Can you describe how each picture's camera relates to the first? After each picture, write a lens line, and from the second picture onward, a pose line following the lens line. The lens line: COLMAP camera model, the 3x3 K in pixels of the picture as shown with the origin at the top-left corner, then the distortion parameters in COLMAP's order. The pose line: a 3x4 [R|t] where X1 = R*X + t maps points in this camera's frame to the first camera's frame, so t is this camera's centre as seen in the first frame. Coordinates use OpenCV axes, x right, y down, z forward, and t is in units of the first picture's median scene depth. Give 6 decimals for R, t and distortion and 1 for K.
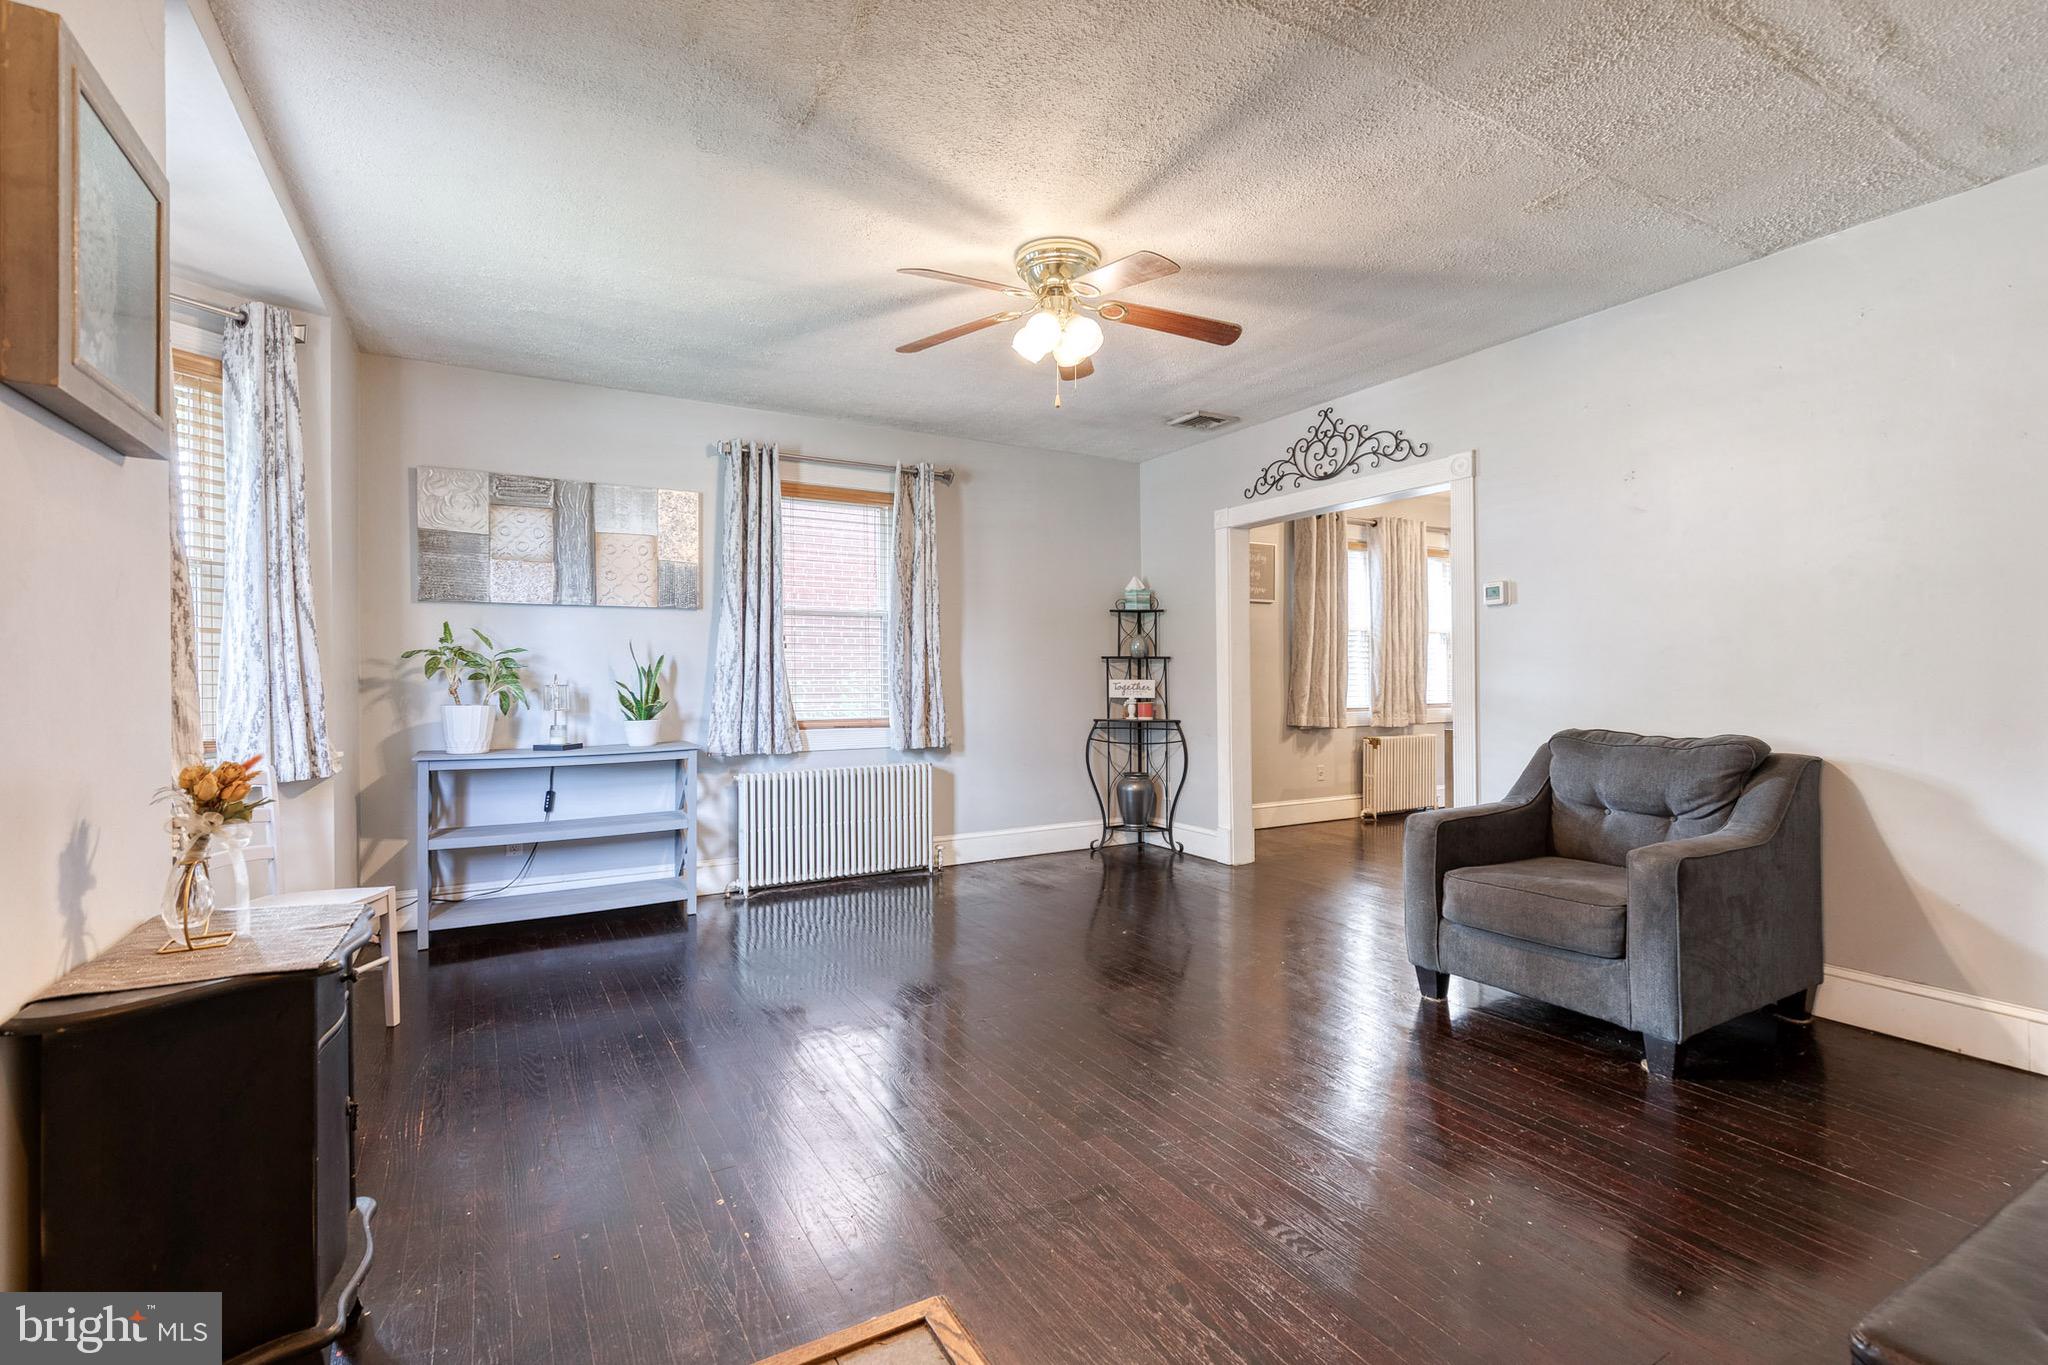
lens RADIAL K [[931.7, 0, 1057.2], [0, 931.7, 683.9], [0, 0, 1]] dist [0.011995, -0.000065]
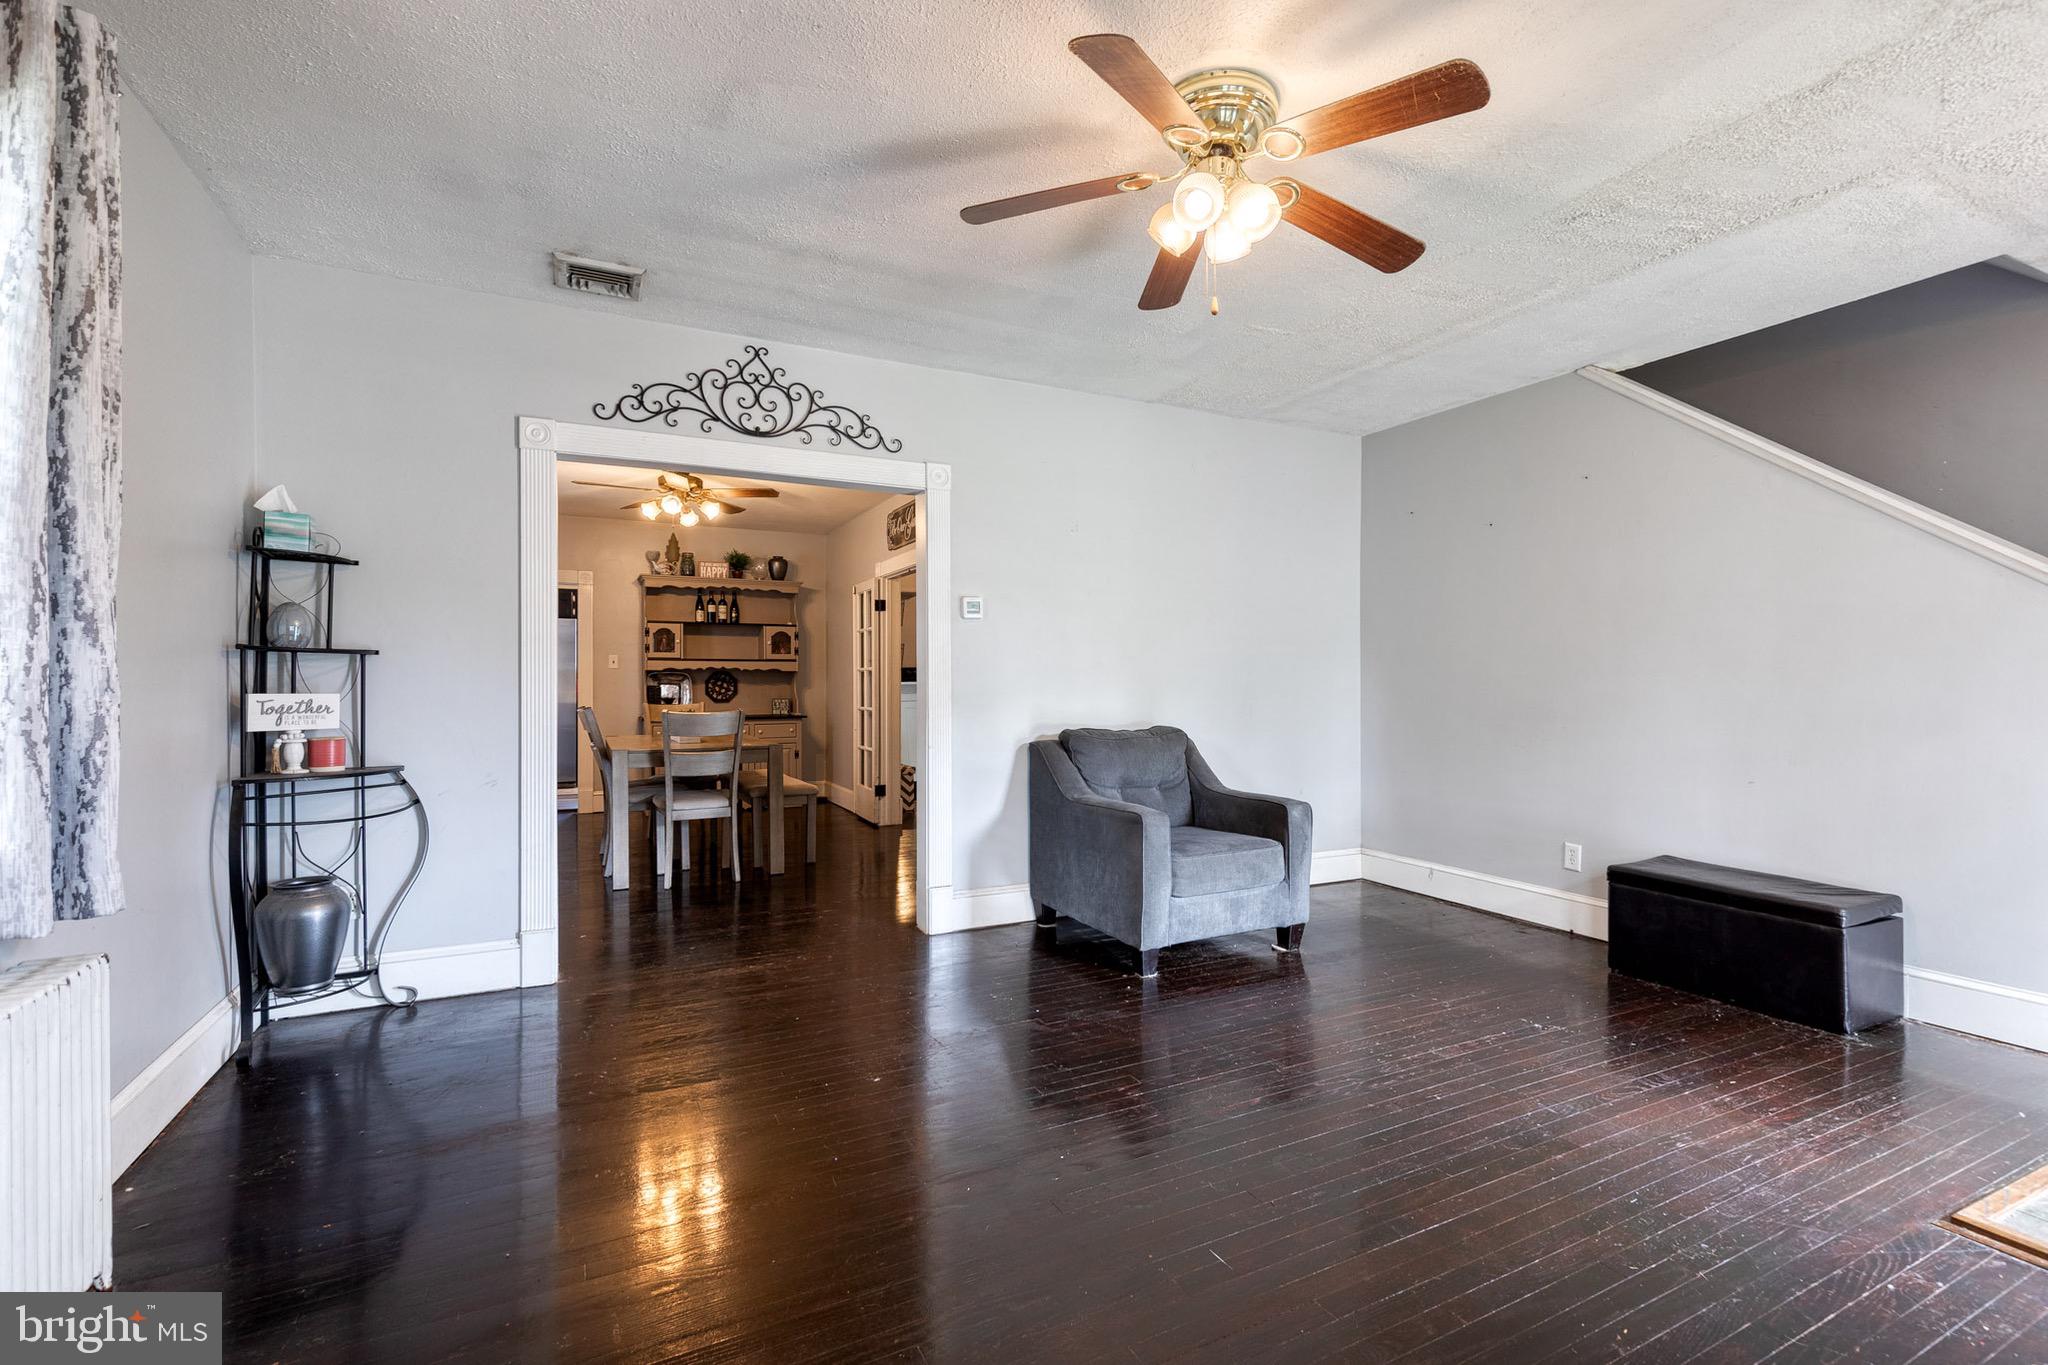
lens RADIAL K [[931.7, 0, 1057.2], [0, 931.7, 683.9], [0, 0, 1]] dist [0.011995, -0.000065]
pose [[0.070740, 0.002548, 0.997492, -0.490652], [0.006336, 0.999975, -0.003004, -0.006816], [-0.997475, 0.006532, 0.070722, 0.711208]]
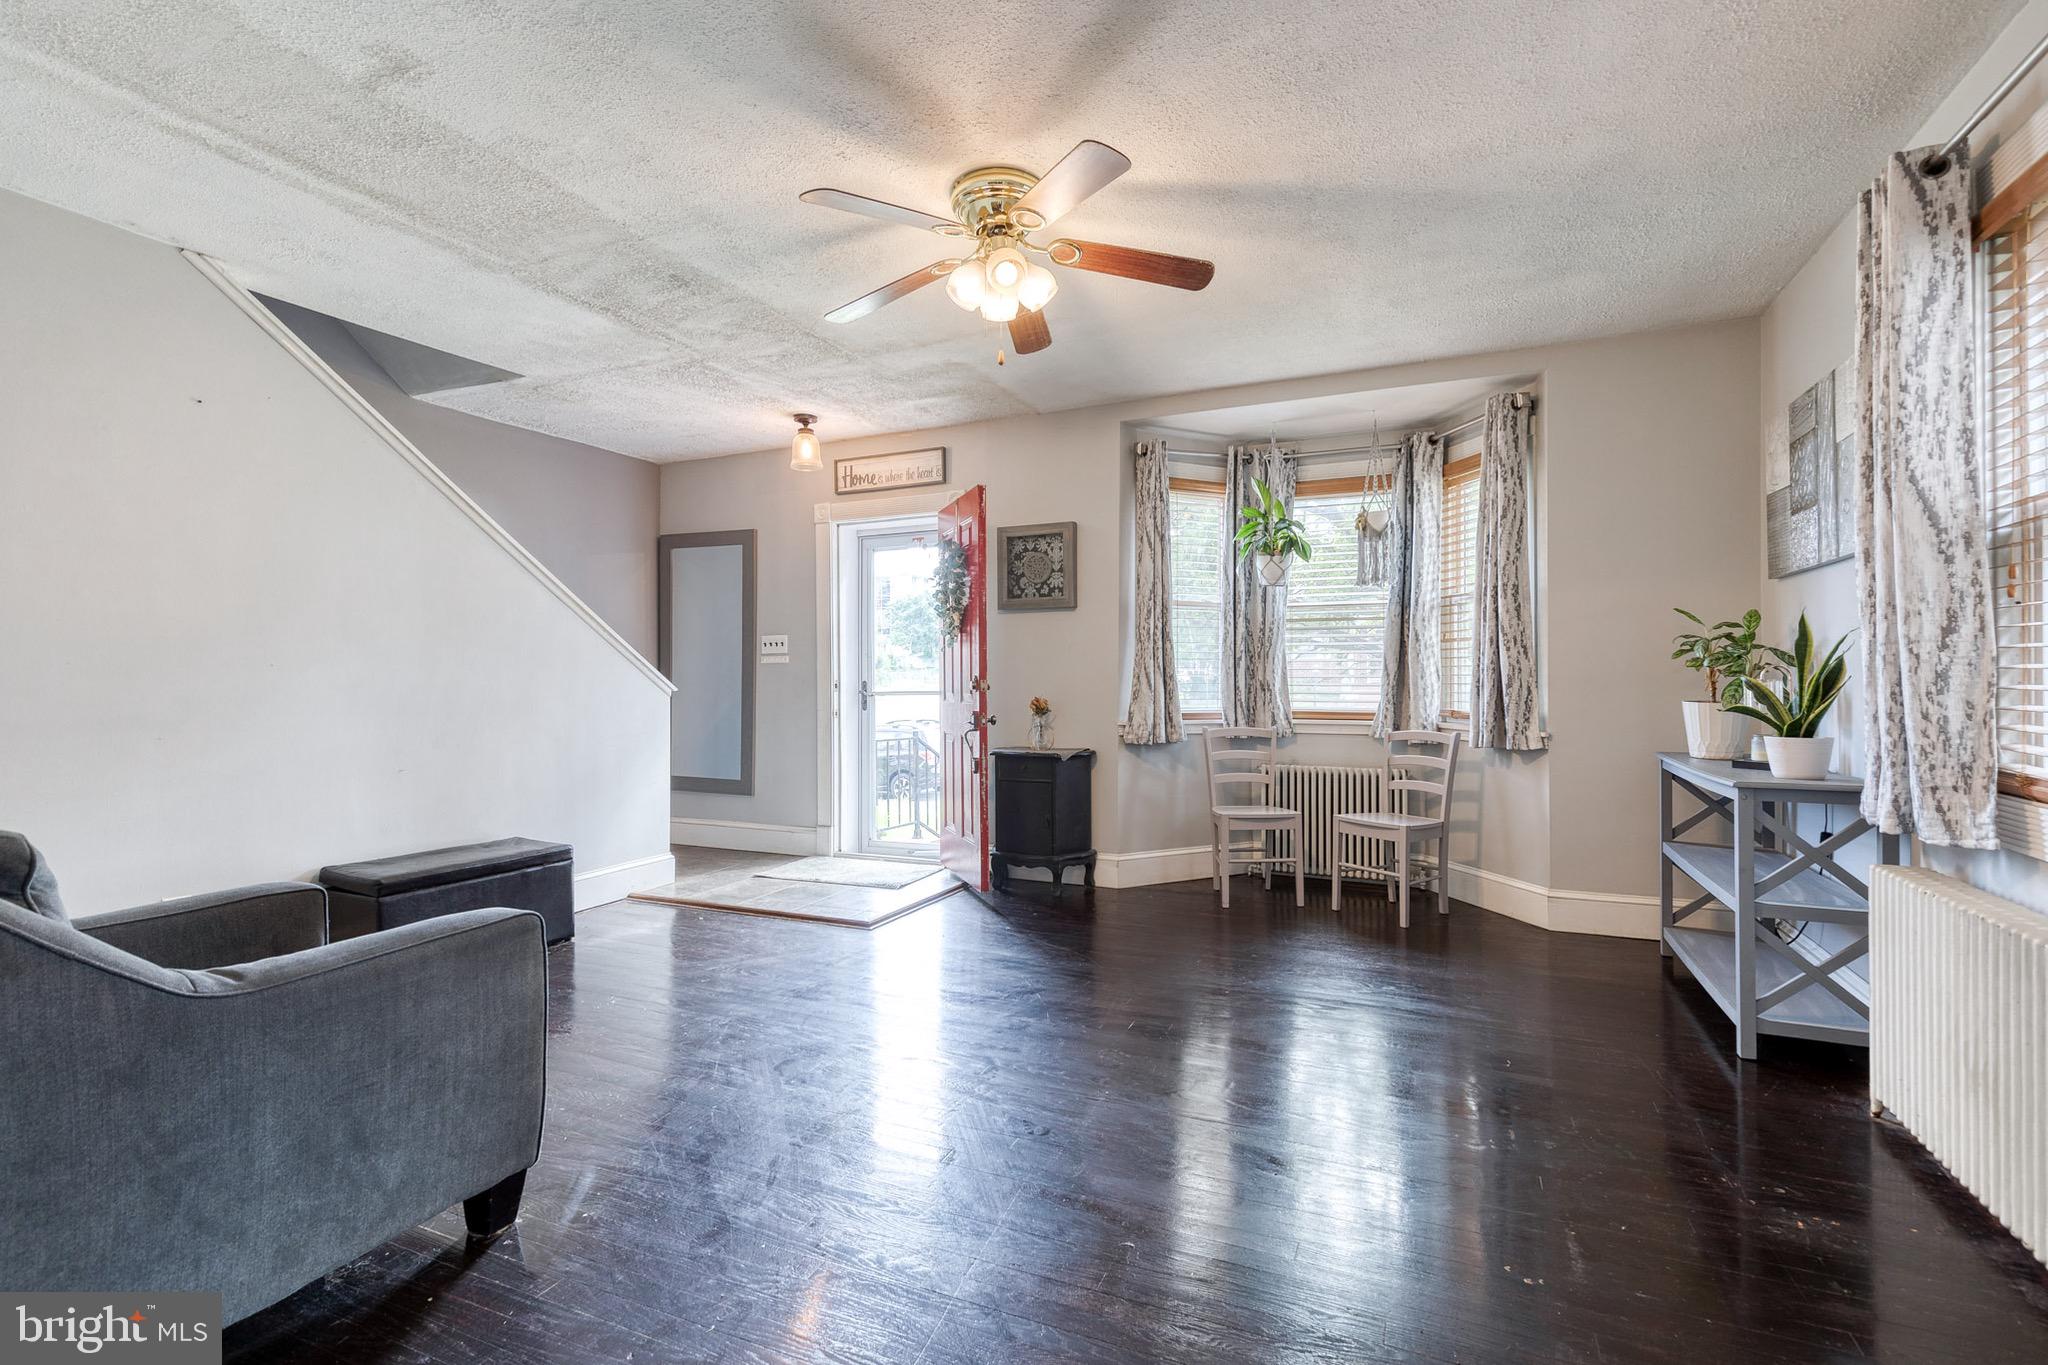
lens RADIAL K [[929.4, 0, 1024.0], [0, 929.4, 682.5], [0, 0, 1]] dist [0.004540, -0.000412]
pose [[-0.841989, 0.012240, -0.539356, 0.306505], [0.004773, 0.999872, 0.015240, -0.009164], [0.539474, 0.010258, -0.841940, 1.154955]]
